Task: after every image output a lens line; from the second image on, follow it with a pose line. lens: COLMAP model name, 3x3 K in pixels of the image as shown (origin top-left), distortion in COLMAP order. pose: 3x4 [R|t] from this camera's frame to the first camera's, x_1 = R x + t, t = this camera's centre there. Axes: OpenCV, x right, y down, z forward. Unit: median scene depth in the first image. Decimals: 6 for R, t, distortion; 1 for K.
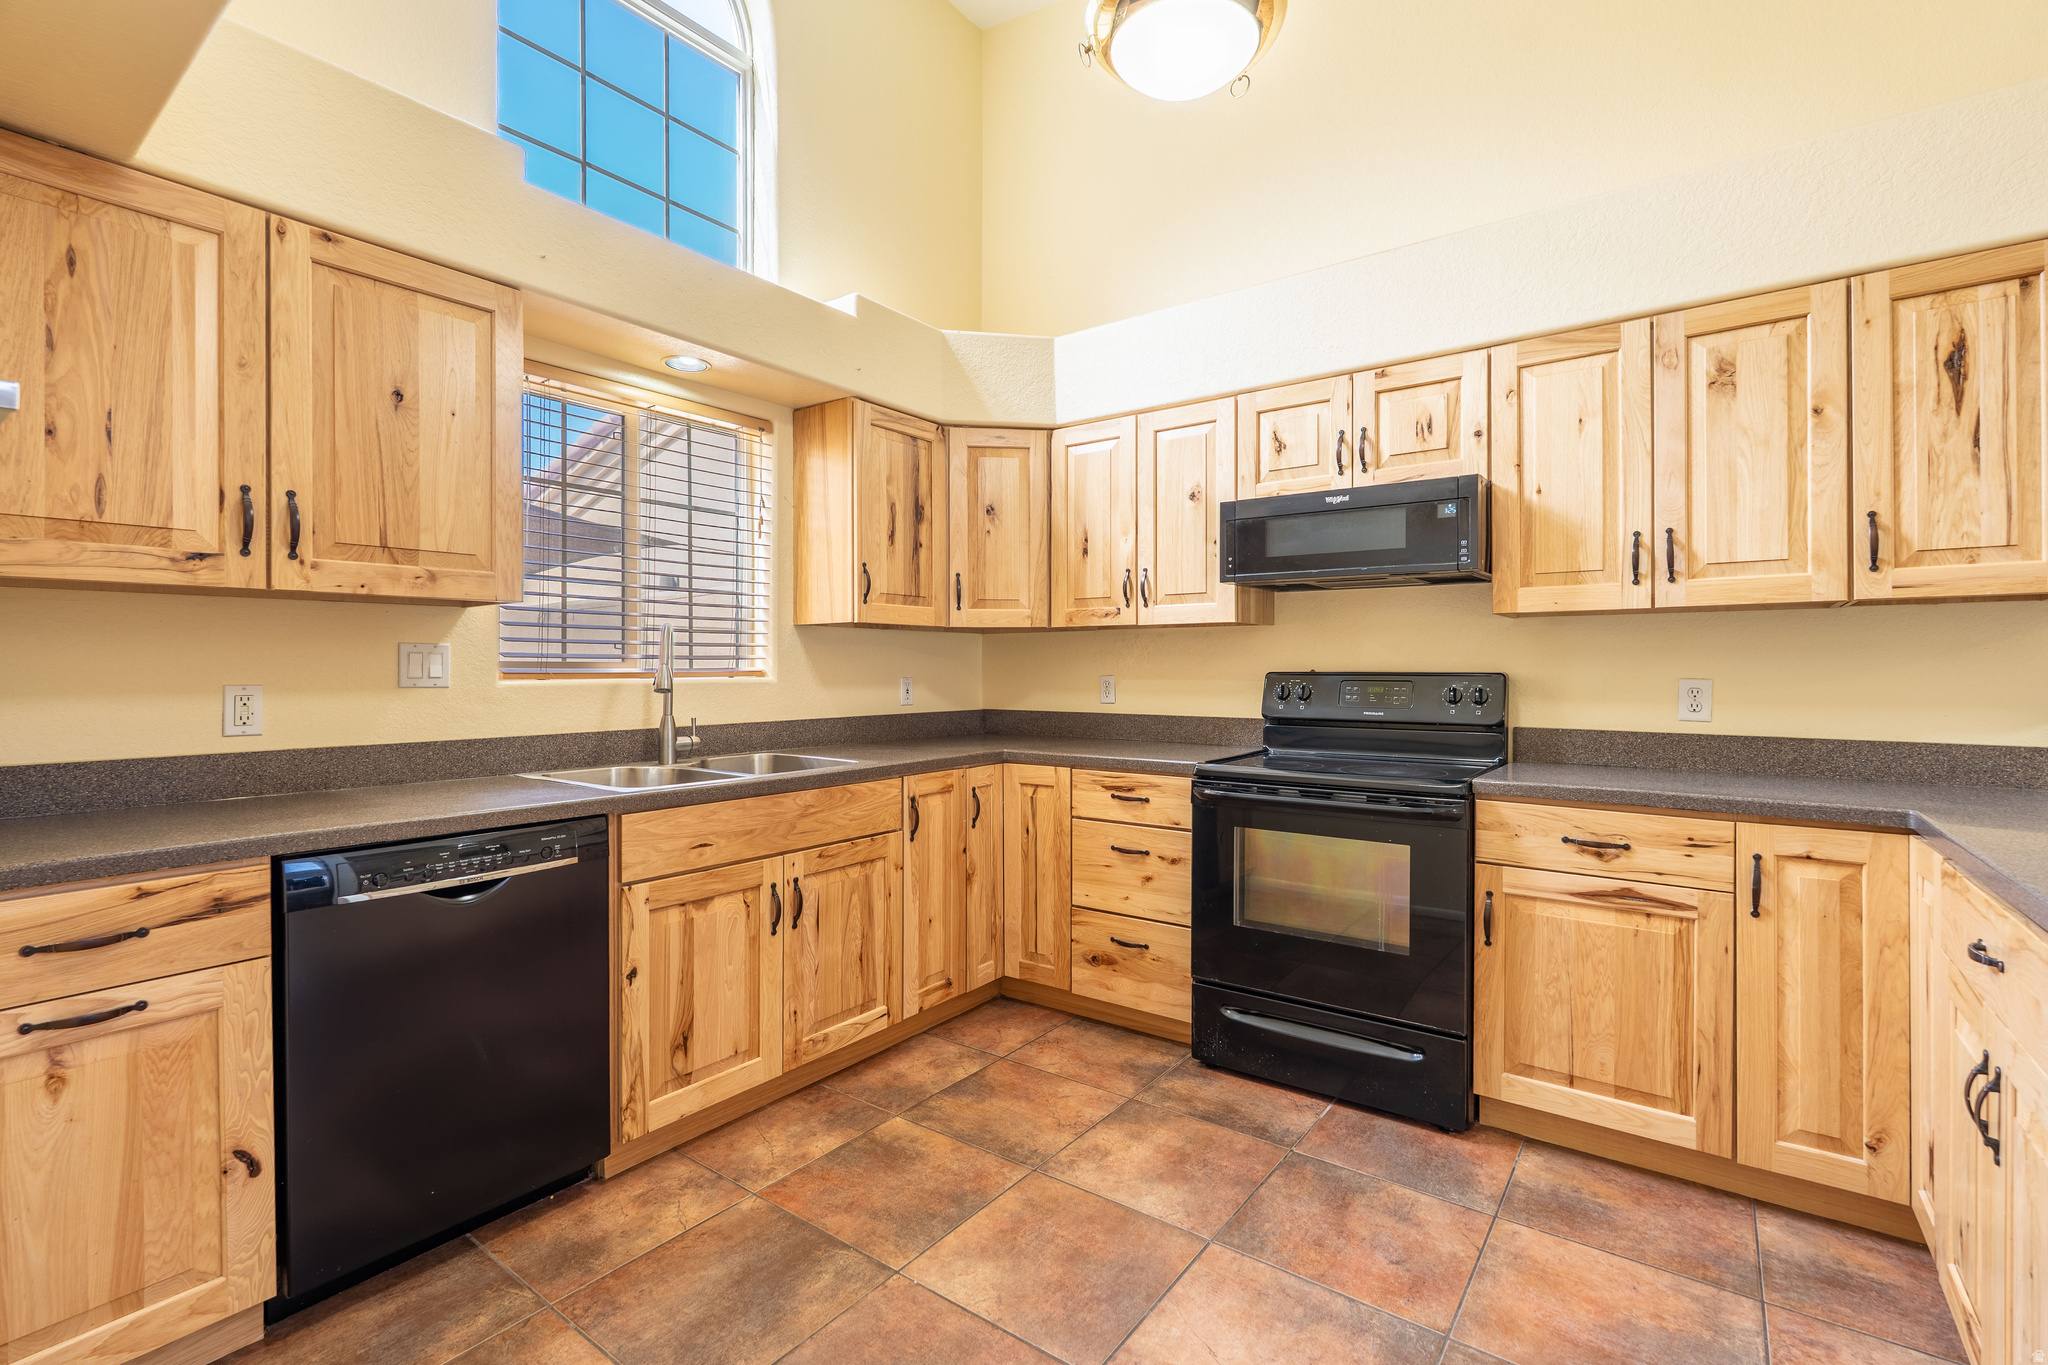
lens RADIAL K [[911.3, 0, 1026.2], [0, 911.3, 677.0], [0, 0, 1]] dist [0.001723, -0.003063]
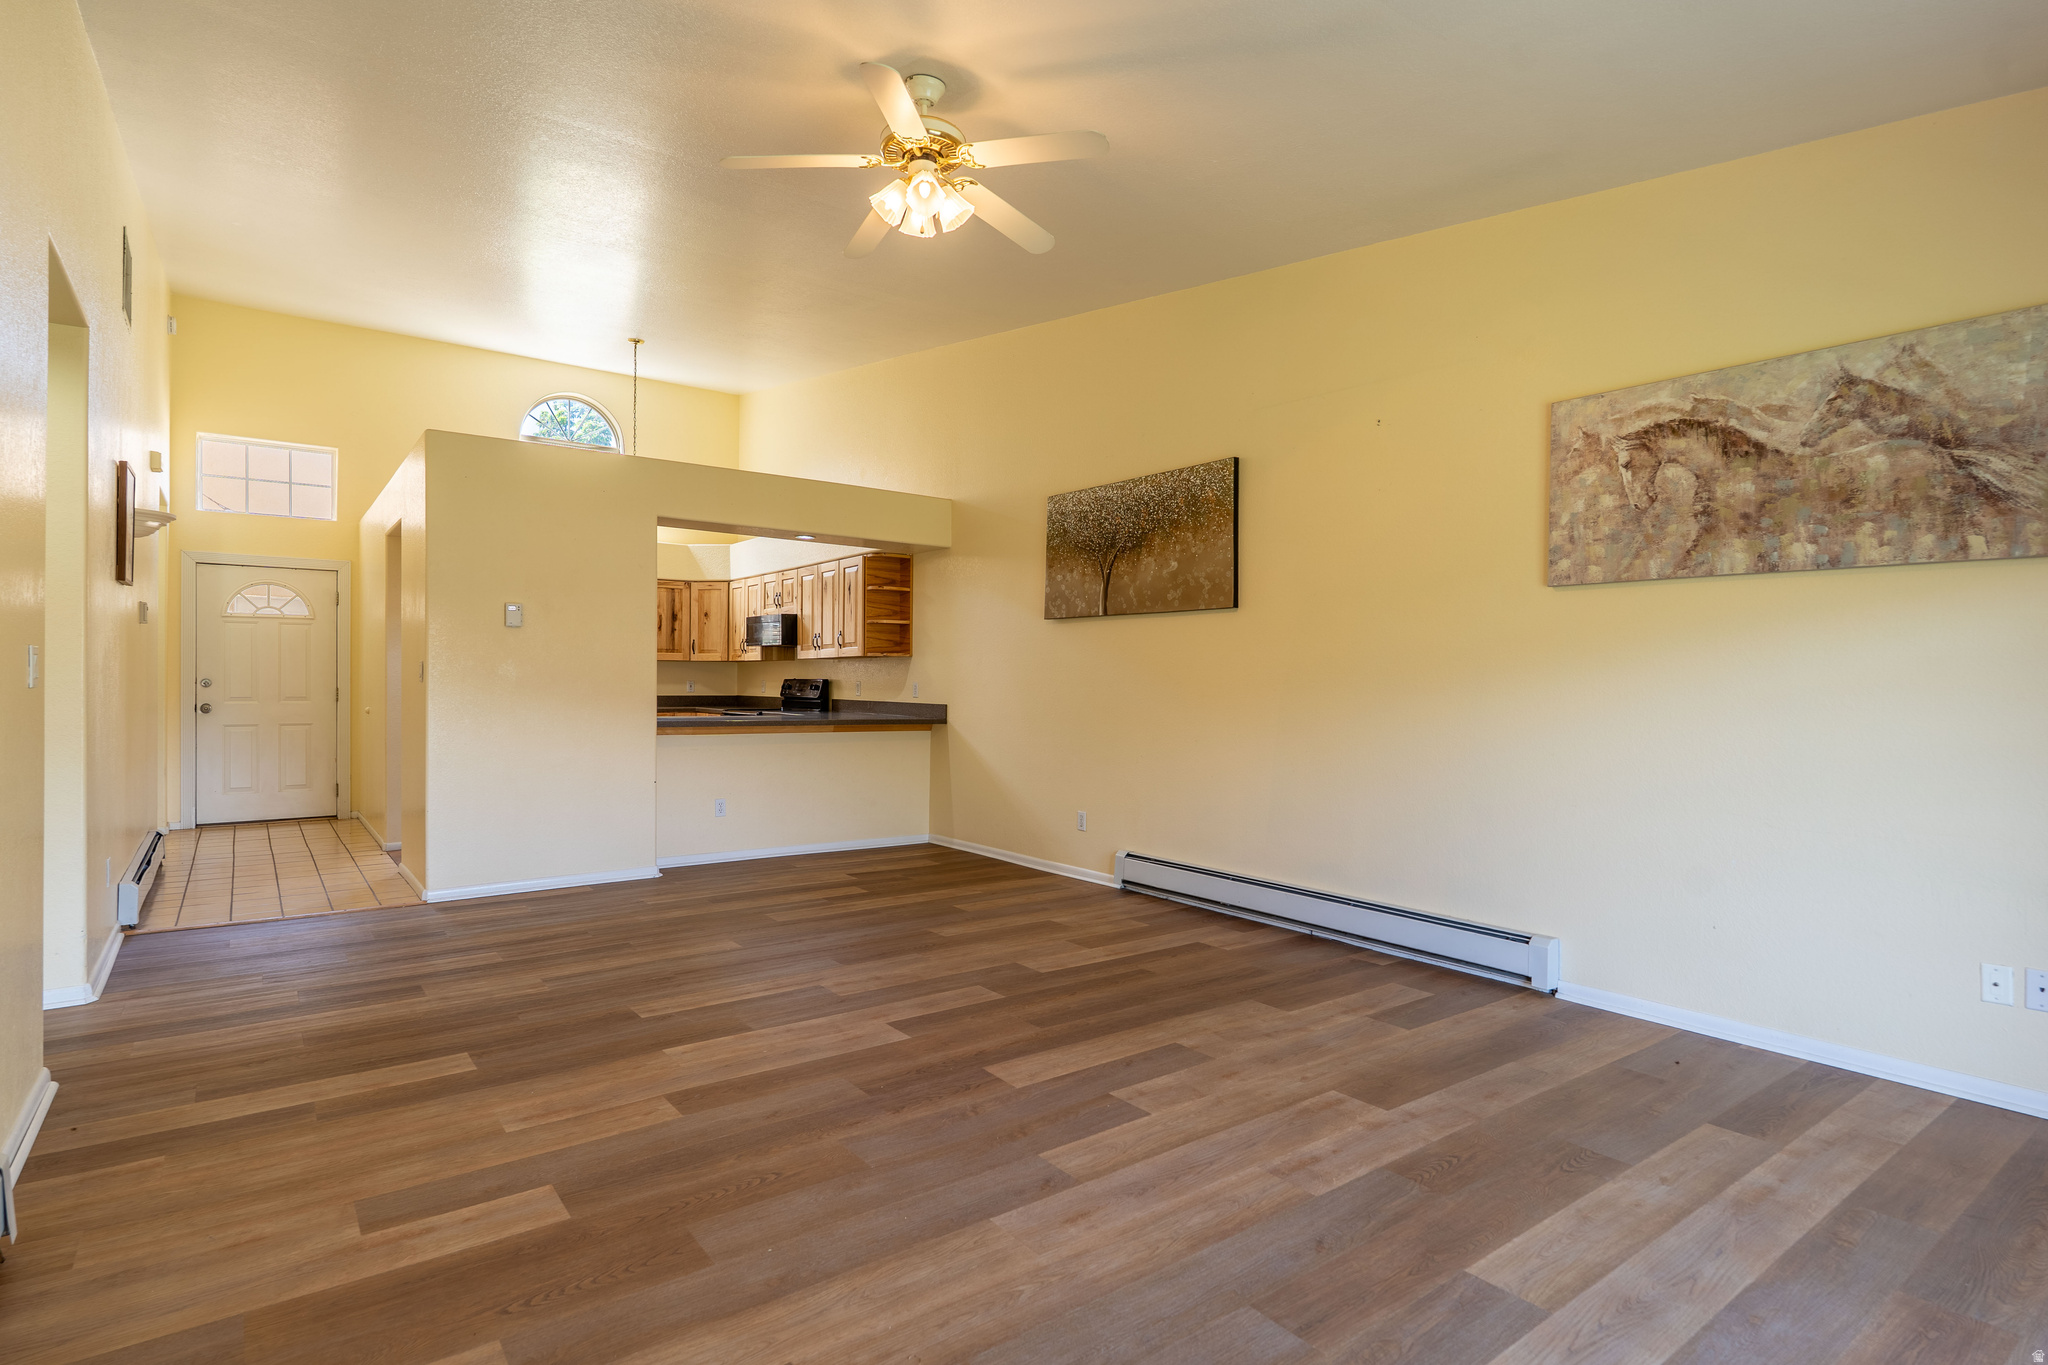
lens RADIAL K [[1046.7, 0, 1024.0], [0, 1046.7, 688.4], [0, 0, 1]] dist [-0.009576, -0.000037]
pose [[0.959755, 0.009351, -0.280682, 1.627883], [-0.010689, 0.999938, -0.003235, 0.021038], [0.280635, 0.006105, 0.959795, -1.535601]]
